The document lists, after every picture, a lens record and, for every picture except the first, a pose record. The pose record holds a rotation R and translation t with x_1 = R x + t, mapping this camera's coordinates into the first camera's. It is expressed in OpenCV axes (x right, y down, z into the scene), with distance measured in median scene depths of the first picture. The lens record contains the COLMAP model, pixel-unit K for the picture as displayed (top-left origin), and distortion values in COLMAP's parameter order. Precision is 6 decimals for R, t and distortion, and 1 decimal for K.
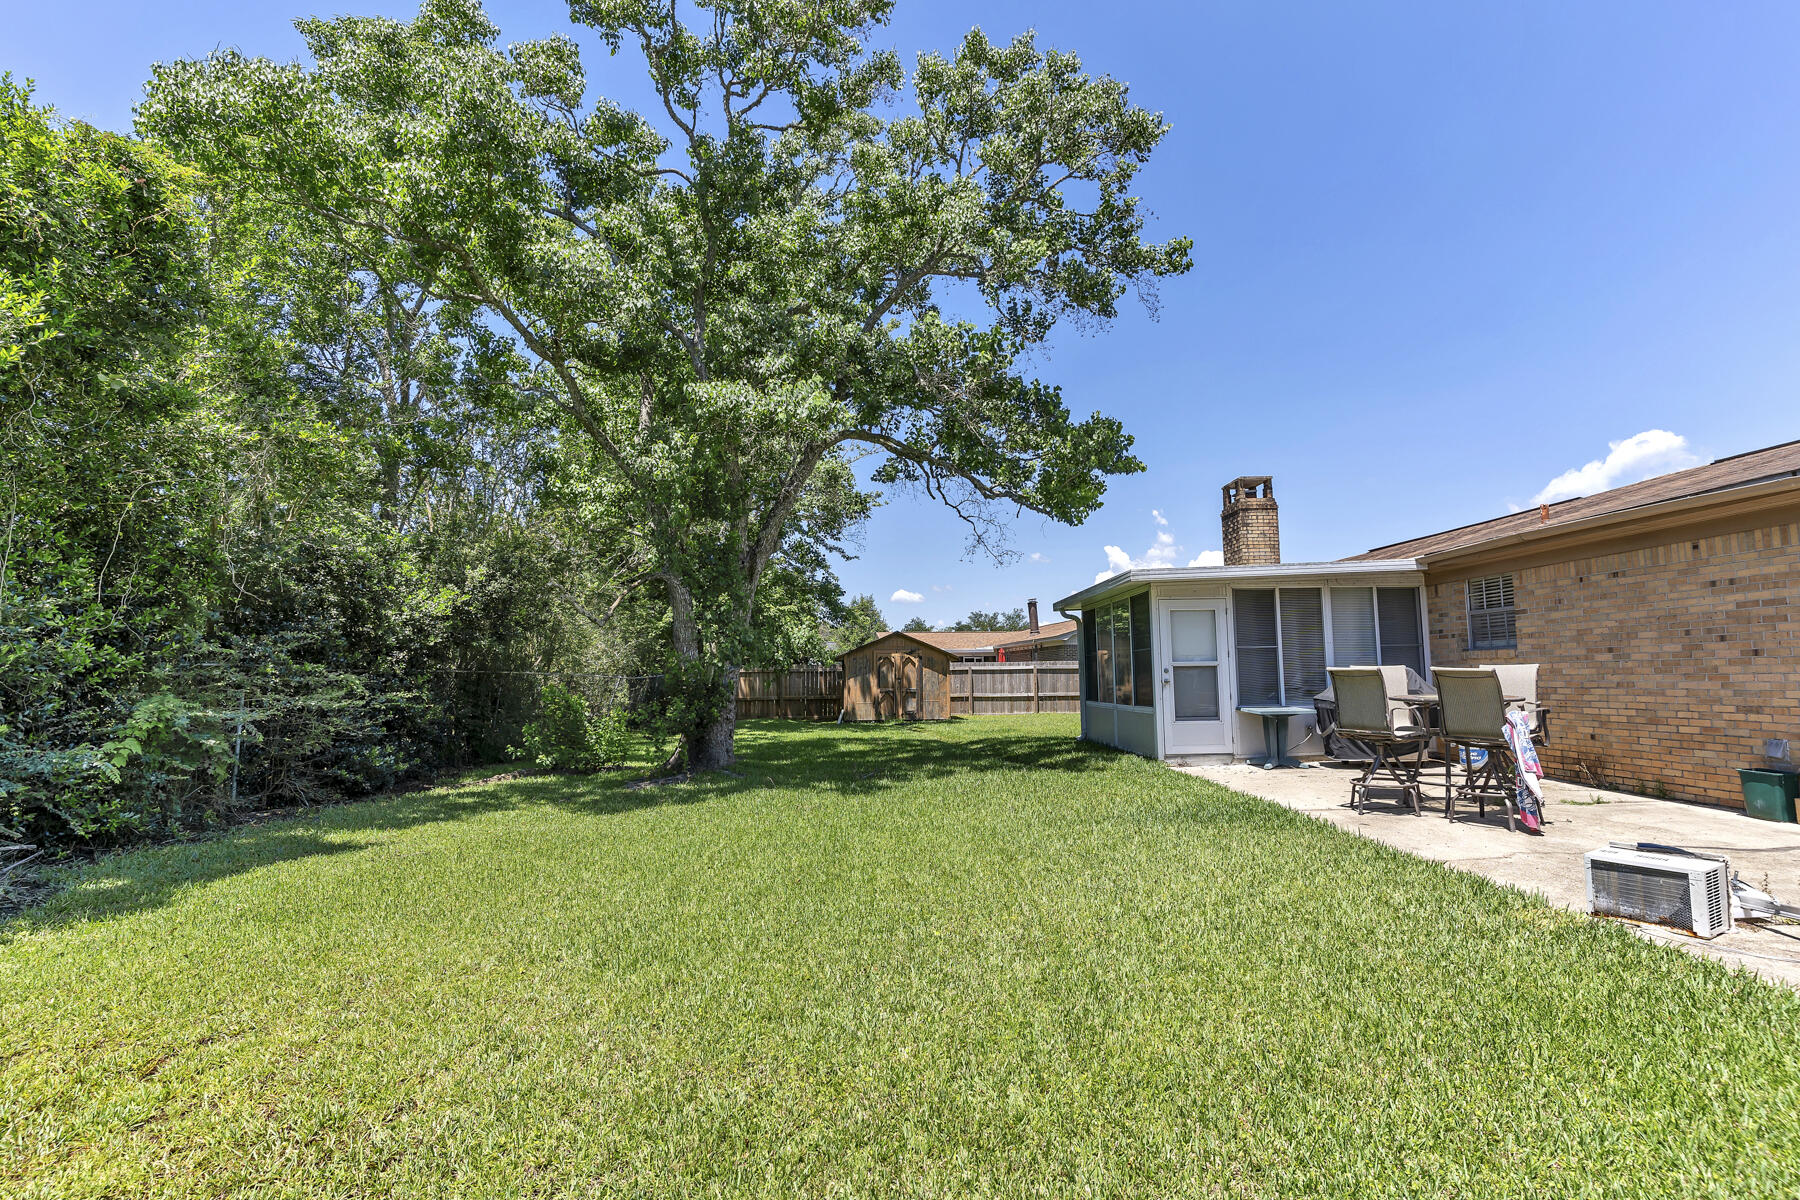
lens RADIAL K [[869.5, 0, 881.5], [0, 869.5, 597.9], [0, 0, 1]] dist [-0.002098, -0.000444]
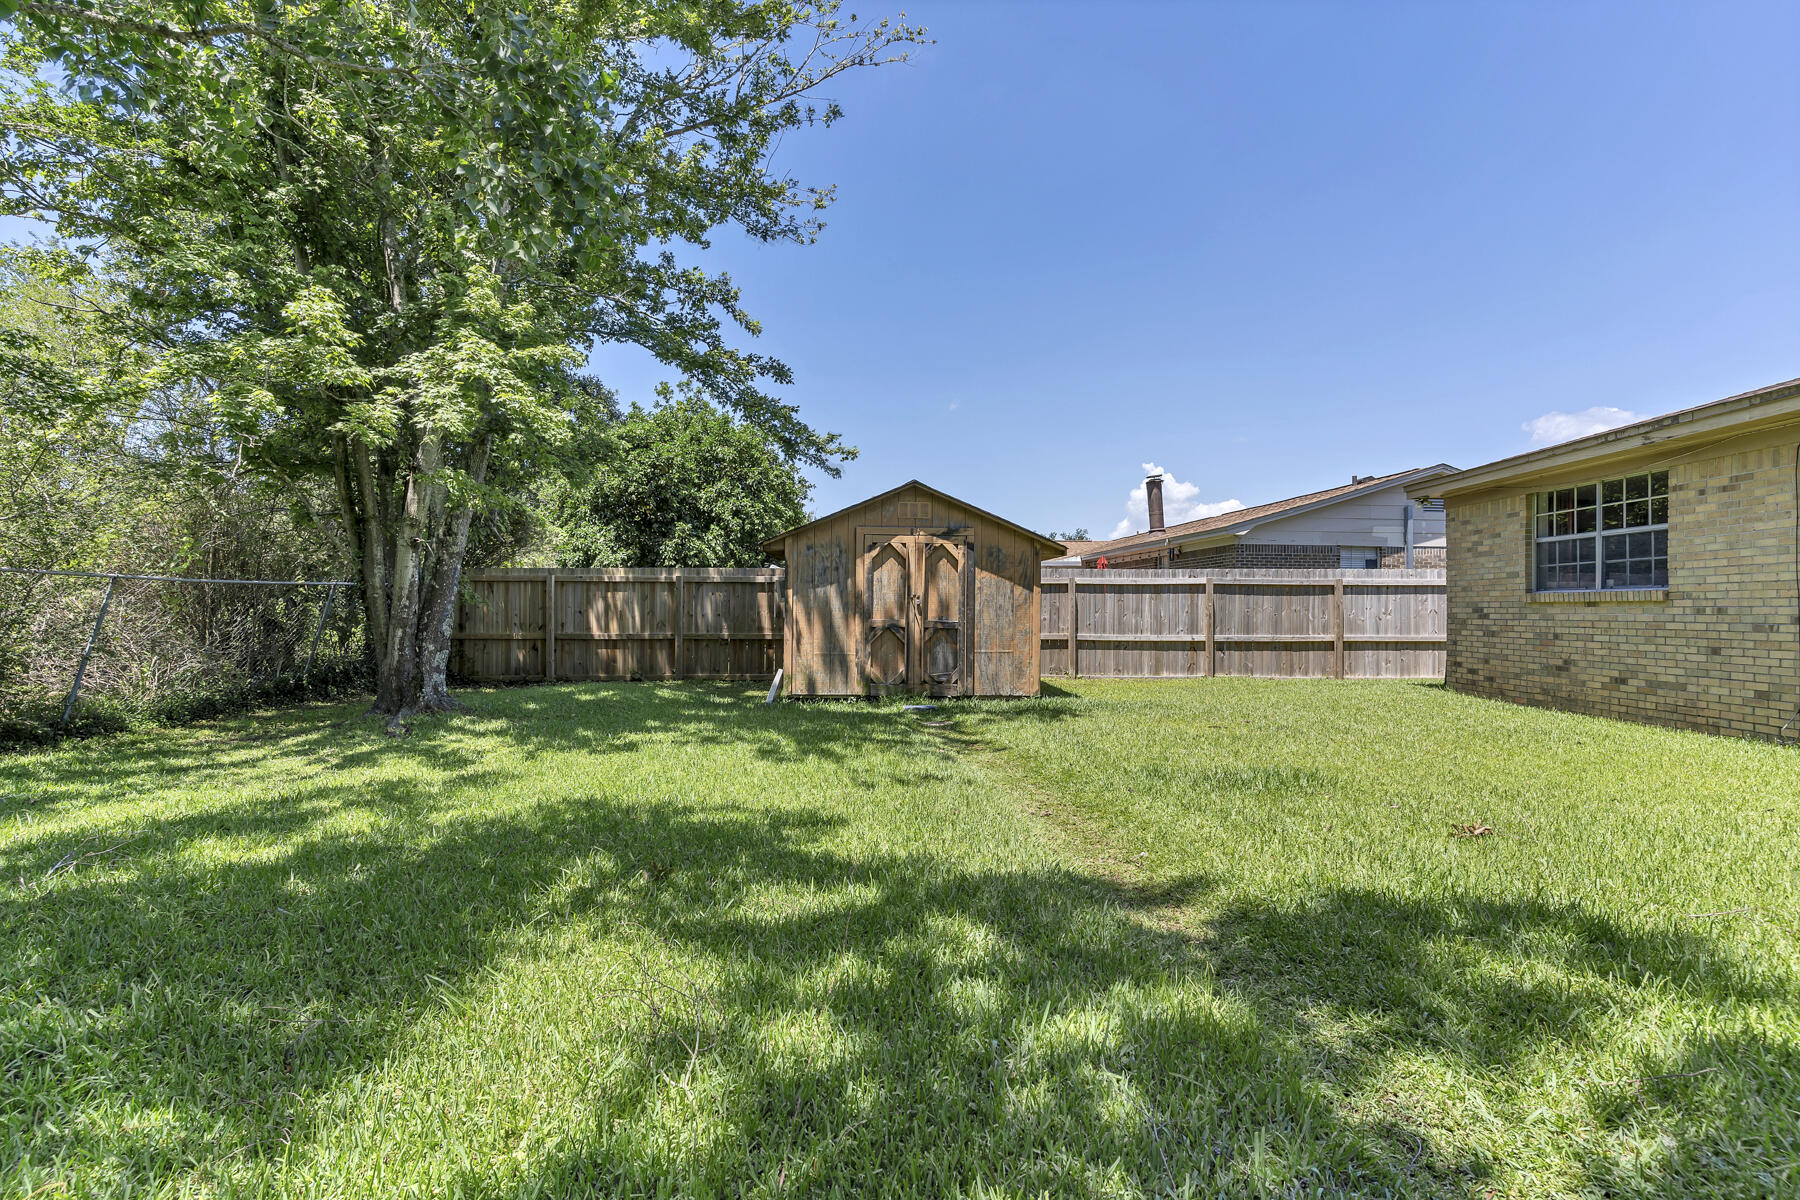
lens RADIAL K [[874.2, 0, 909.0], [0, 874.2, 632.9], [0, 0, 1]] dist [-0.000883, -0.000361]
pose [[0.999807, 0.015737, -0.011763, 0.047815], [-0.014237, 0.992883, 0.118236, 0.136976], [0.013540, -0.118046, 0.992916, 1.317421]]
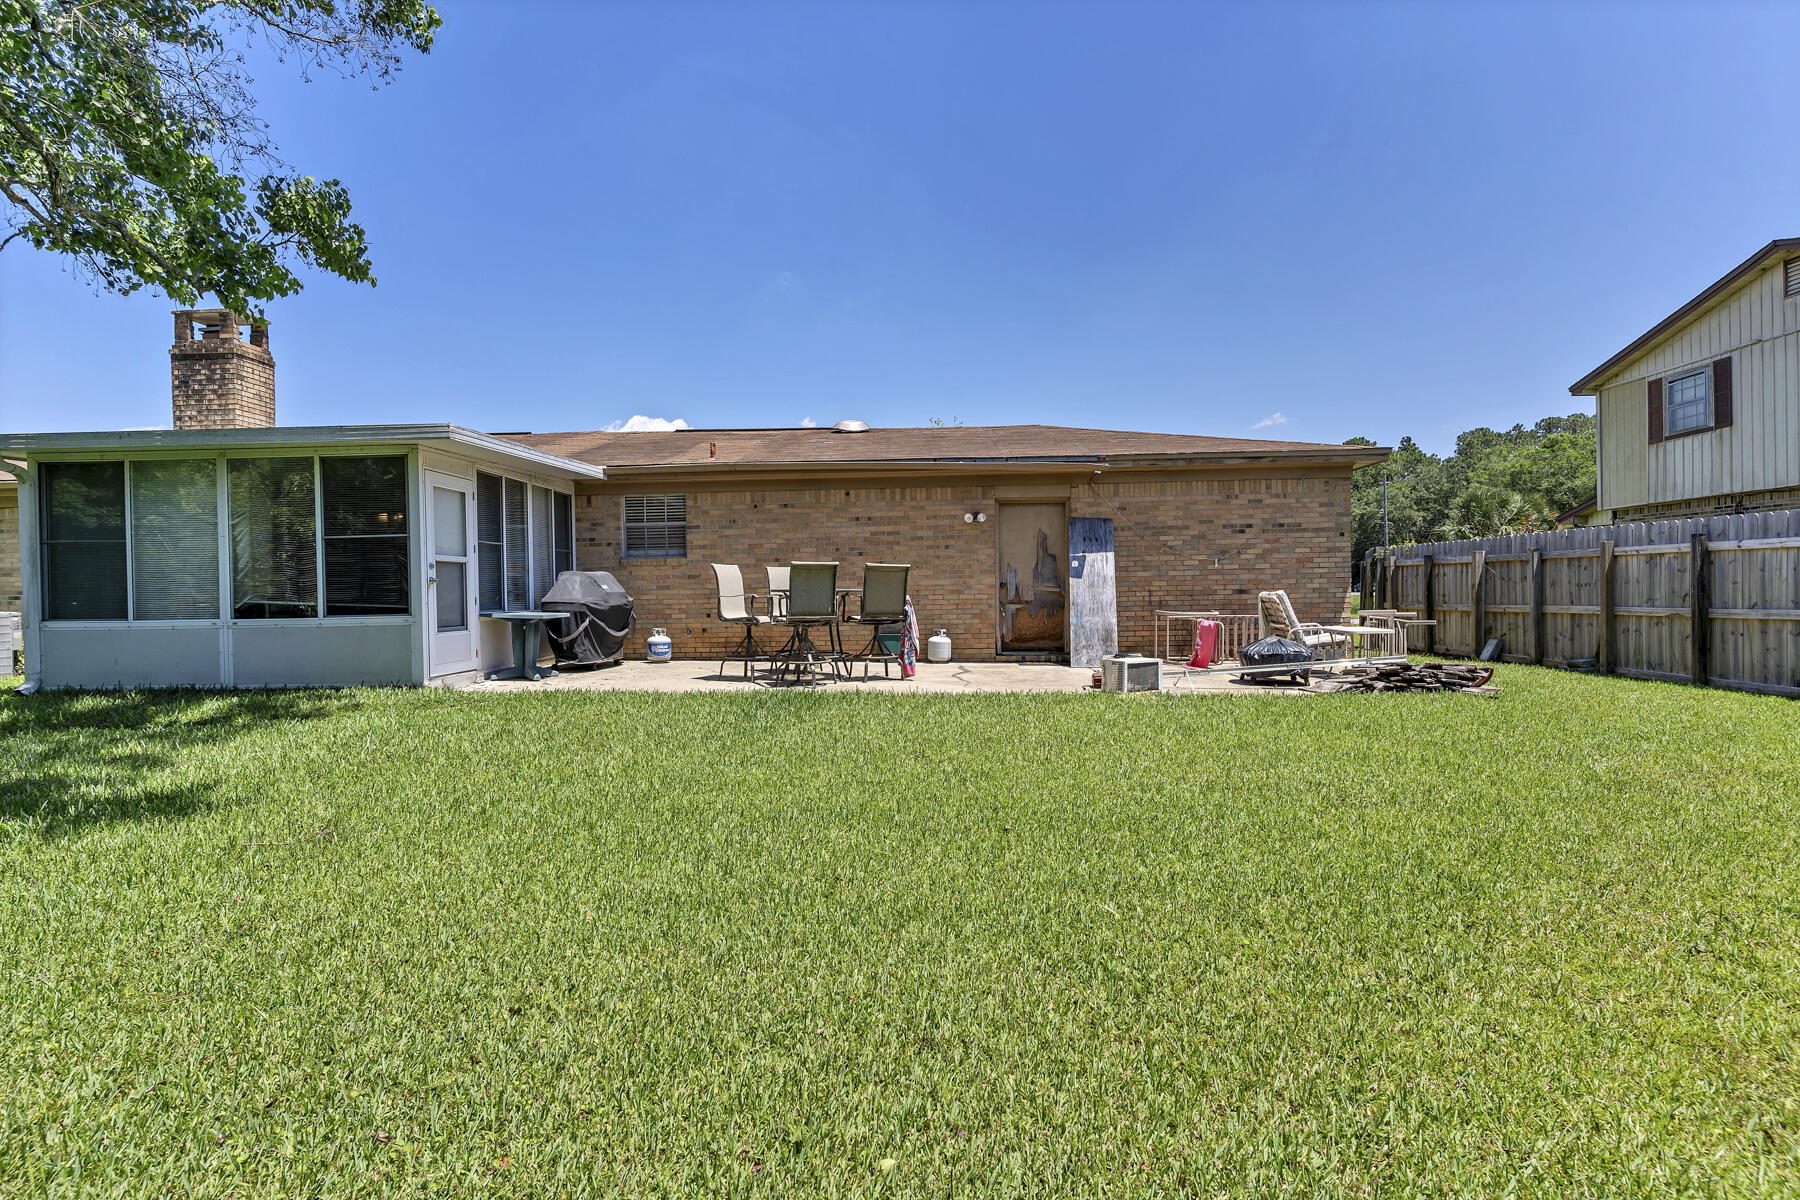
lens RADIAL K [[878.4, 0, 905.9], [0, 878.4, 595.9], [0, 0, 1]] dist [-0.001323, -0.000422]
pose [[0.033861, 0.007785, 0.999396, -0.413628], [-0.076181, 0.997080, -0.005186, 0.082744], [-0.996519, -0.075960, 0.034355, 0.569508]]
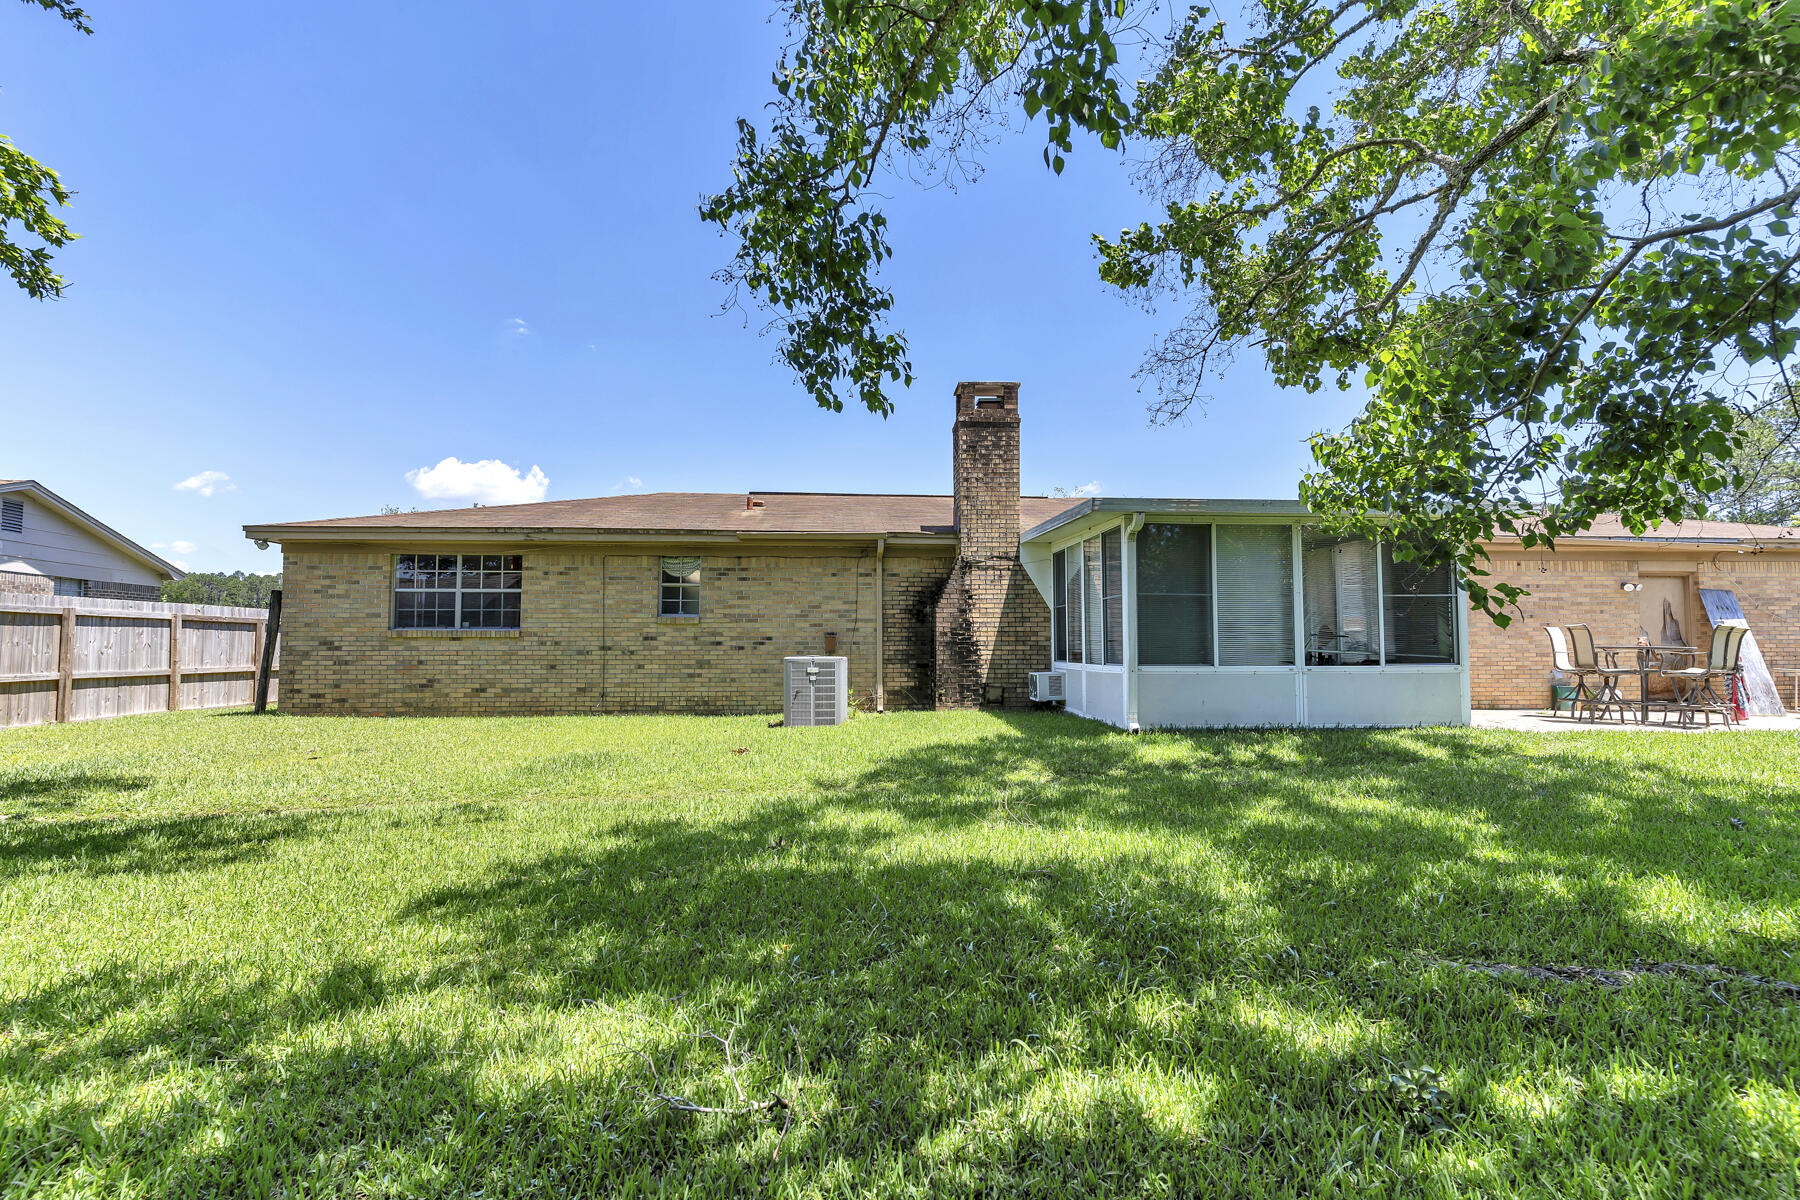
lens RADIAL K [[852.4, 0, 897.2], [0, 852.4, 603.8], [0, 0, 1]] dist [0.001097, 0.000680]
pose [[-0.061755, 0.063406, 0.996075, -0.480699], [-0.090535, 0.993510, -0.068856, 0.174500], [-0.993977, -0.094432, -0.055613, 1.605735]]
